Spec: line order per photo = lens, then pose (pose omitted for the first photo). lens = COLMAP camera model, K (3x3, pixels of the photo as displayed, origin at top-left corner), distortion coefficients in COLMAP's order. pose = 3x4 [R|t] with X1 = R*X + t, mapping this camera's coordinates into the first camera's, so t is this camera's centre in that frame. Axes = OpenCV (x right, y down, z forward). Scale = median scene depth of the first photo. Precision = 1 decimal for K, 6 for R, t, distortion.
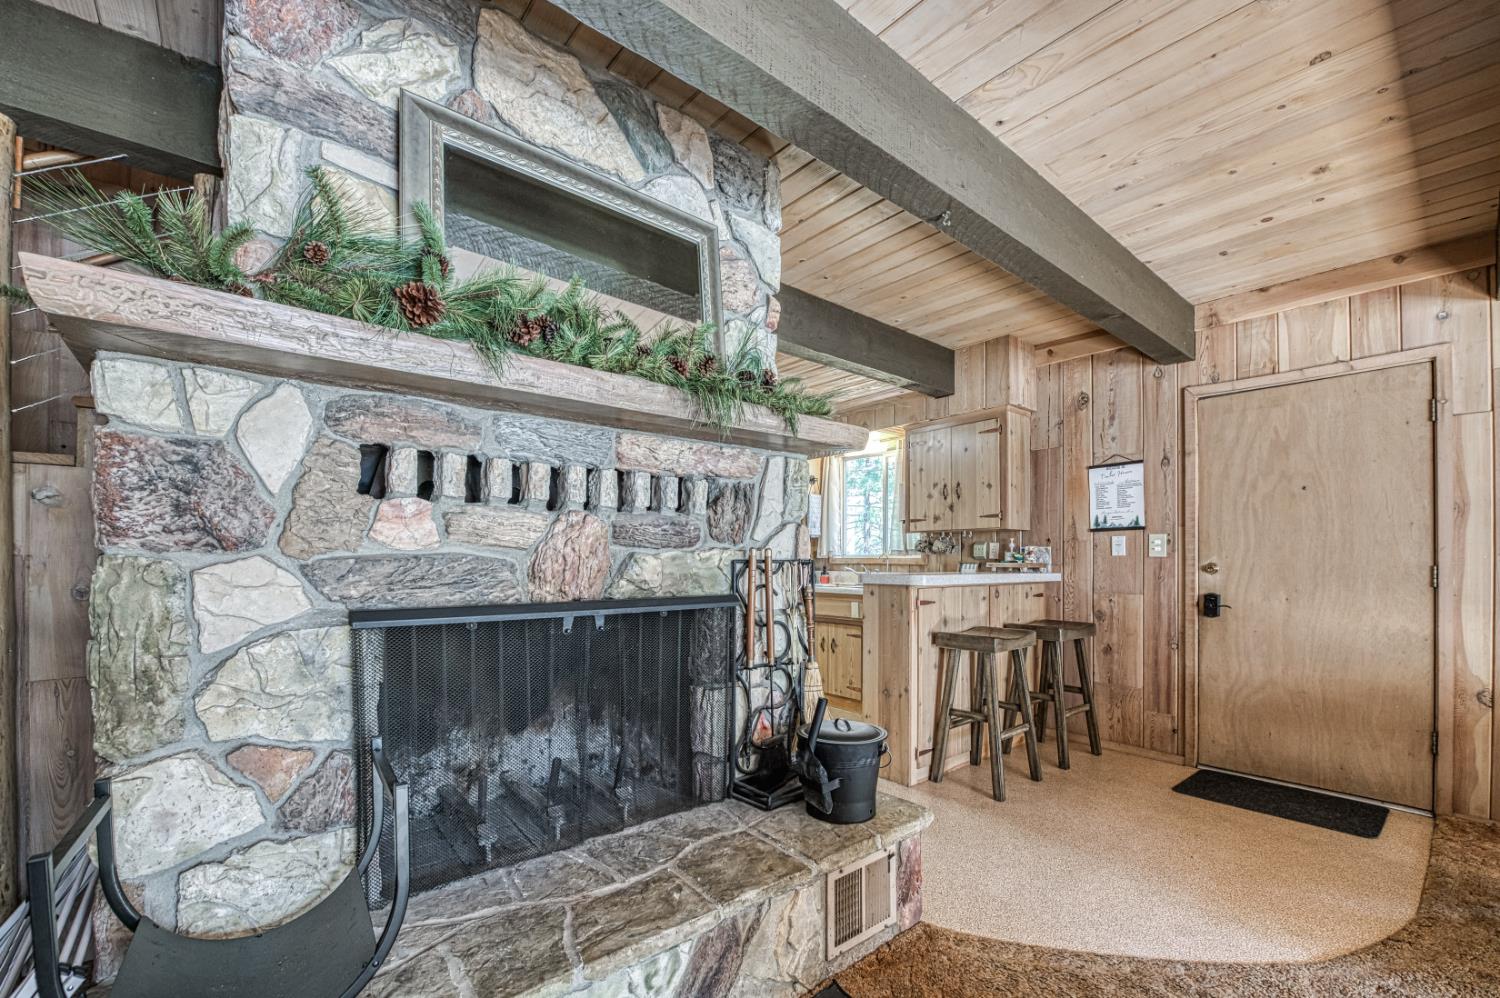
lens RADIAL K [[615.8, 0, 725.3], [0, 615.8, 557.6], [0, 0, 1]] dist [-0.017535, -0.004221]
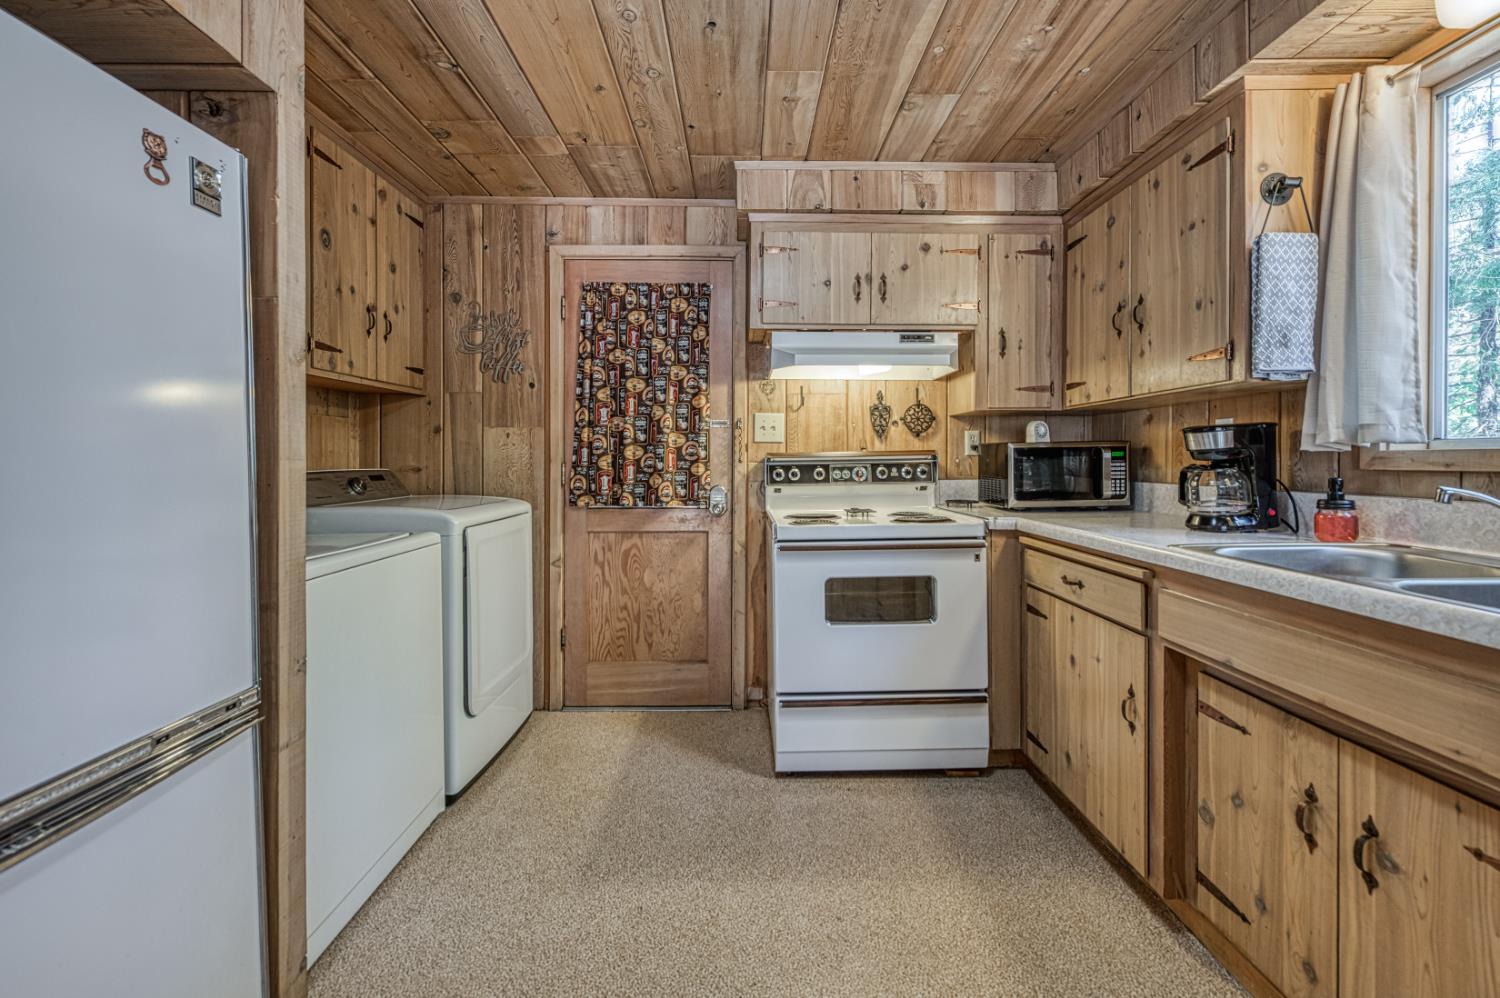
lens RADIAL K [[606.5, 0, 723.7], [0, 606.5, 461.8], [0, 0, 1]] dist [-0.000304, -0.002145]
pose [[0.763093, 0.000644, -0.646288, 0.225058], [0.005234, 0.999961, 0.007177, 0.005140], [0.646267, -0.008859, 0.763060, 1.113235]]
